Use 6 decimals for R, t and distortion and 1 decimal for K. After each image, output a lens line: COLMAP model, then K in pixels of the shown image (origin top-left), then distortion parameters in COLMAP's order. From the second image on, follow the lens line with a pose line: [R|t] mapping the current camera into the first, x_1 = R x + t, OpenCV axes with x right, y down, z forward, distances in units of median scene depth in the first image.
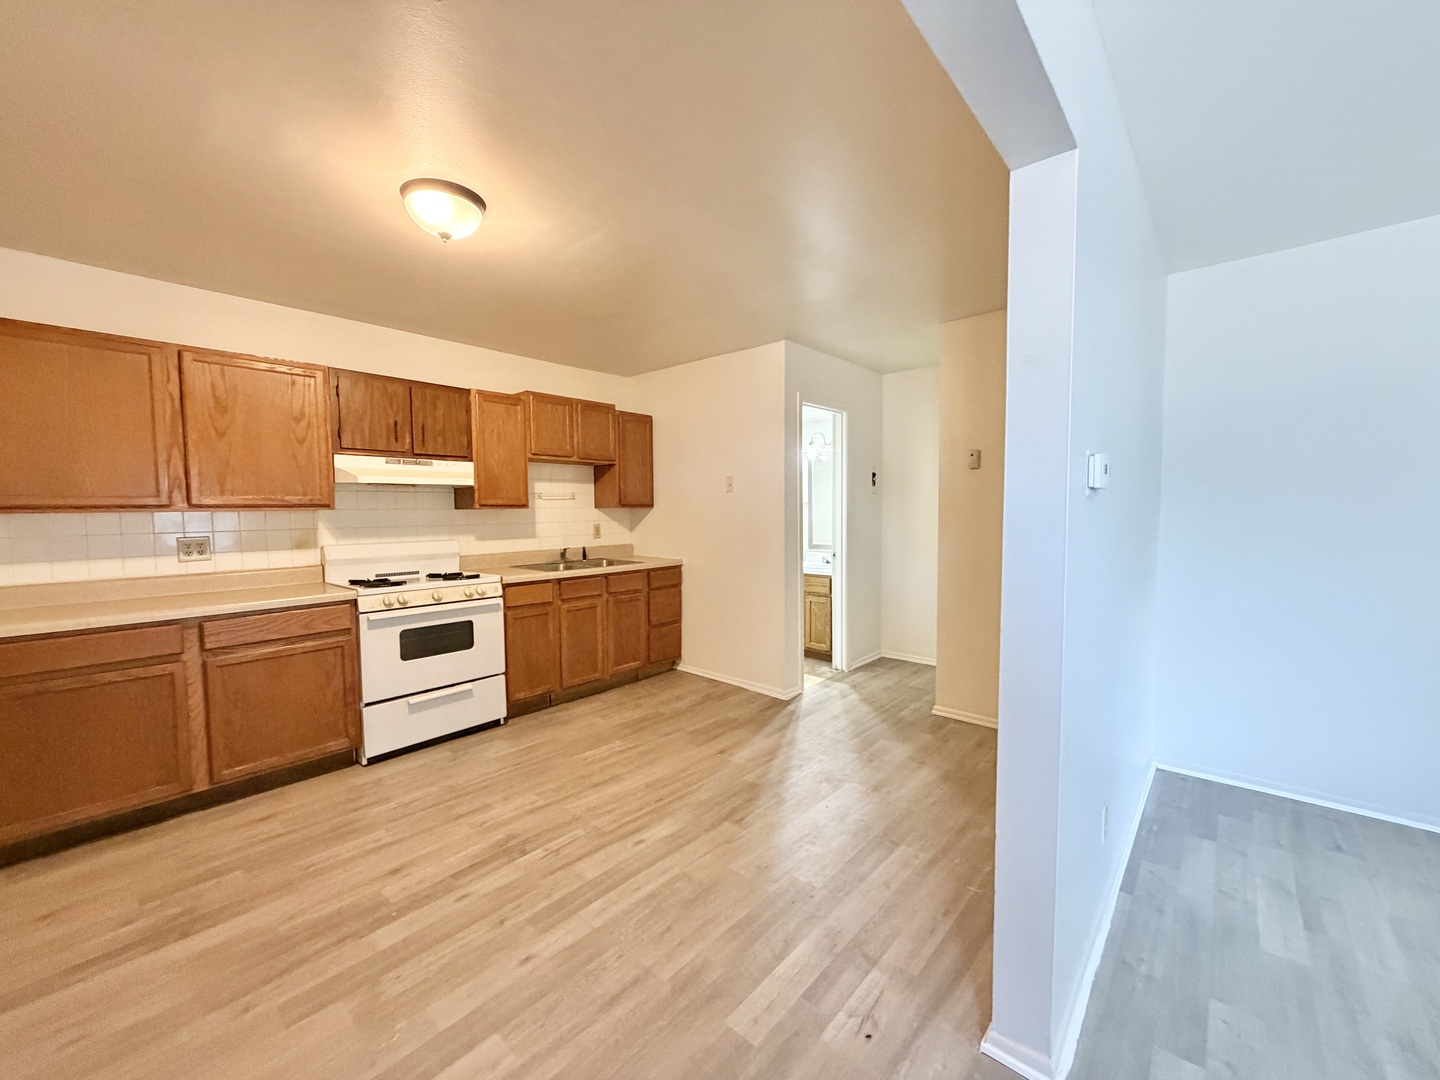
lens RADIAL K [[571.2, 0, 717.2], [0, 571.2, 545.2], [0, 0, 1]] dist [0.000670, -0.000107]
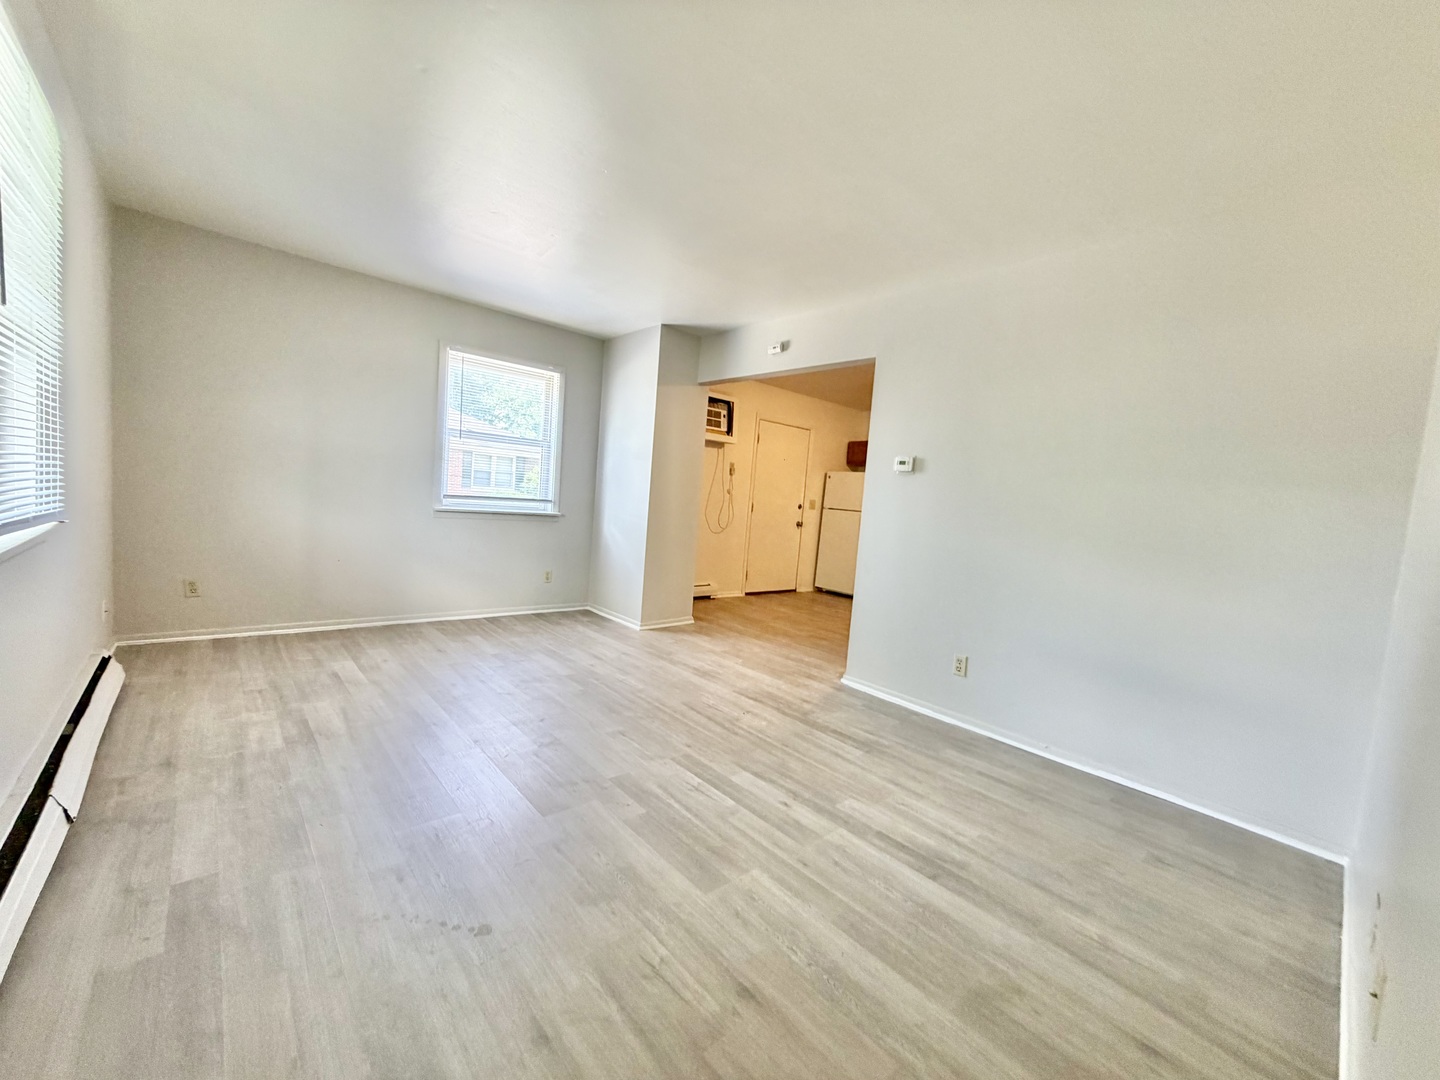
lens RADIAL K [[571.2, 0, 716.2], [0, 571.2, 543.0], [0, 0, 1]] dist [0.000670, -0.000107]
pose [[-0.113110, 0.077038, -0.990591, 1.366997], [-0.143981, 0.985195, 0.093059, 0.039071], [0.983095, 0.153152, -0.100344, 0.223819]]
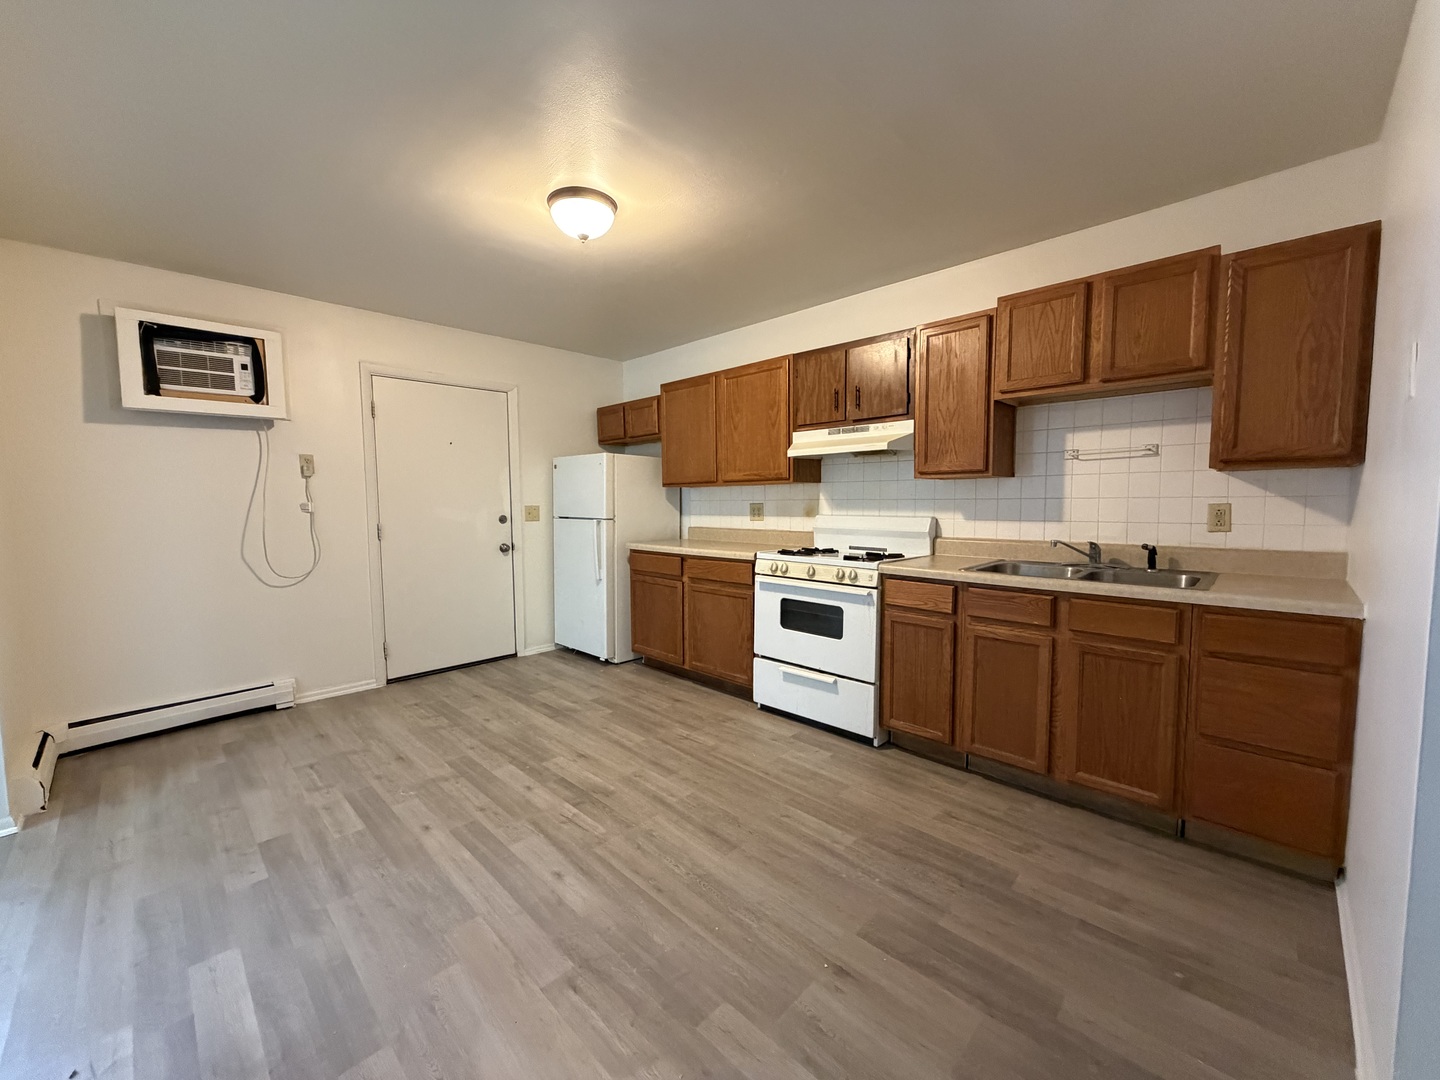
lens RADIAL K [[571.2, 0, 713.4], [0, 571.2, 540.2], [0, 0, 1]] dist [0.000670, -0.000107]
pose [[-0.048204, 0.081139, -0.995536, 0.443669], [-0.056518, 0.994877, 0.083822, -0.032017], [0.997237, 0.060307, -0.043372, 0.855802]]
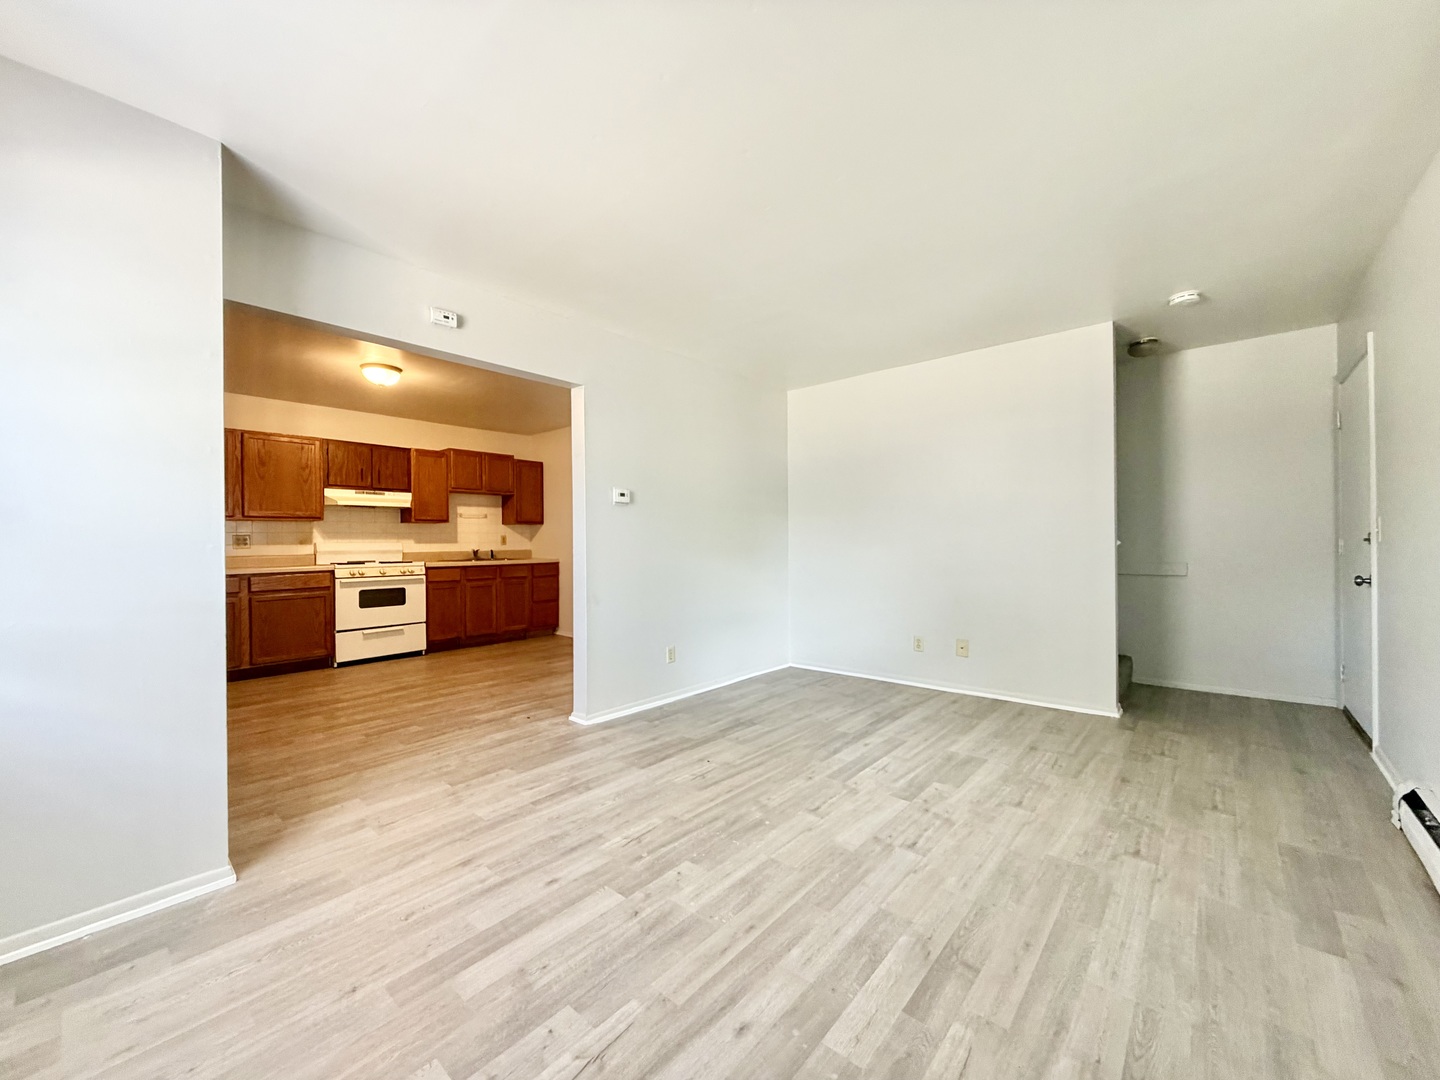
lens RADIAL K [[571.2, 0, 716.4], [0, 571.2, 545.9], [0, 0, 1]] dist [0.000670, -0.000107]
pose [[0.999953, -0.001679, 0.009537, 0.469706], [0.002209, 0.998439, -0.055806, 0.107251], [-0.009429, 0.055824, 0.998396, -0.684727]]
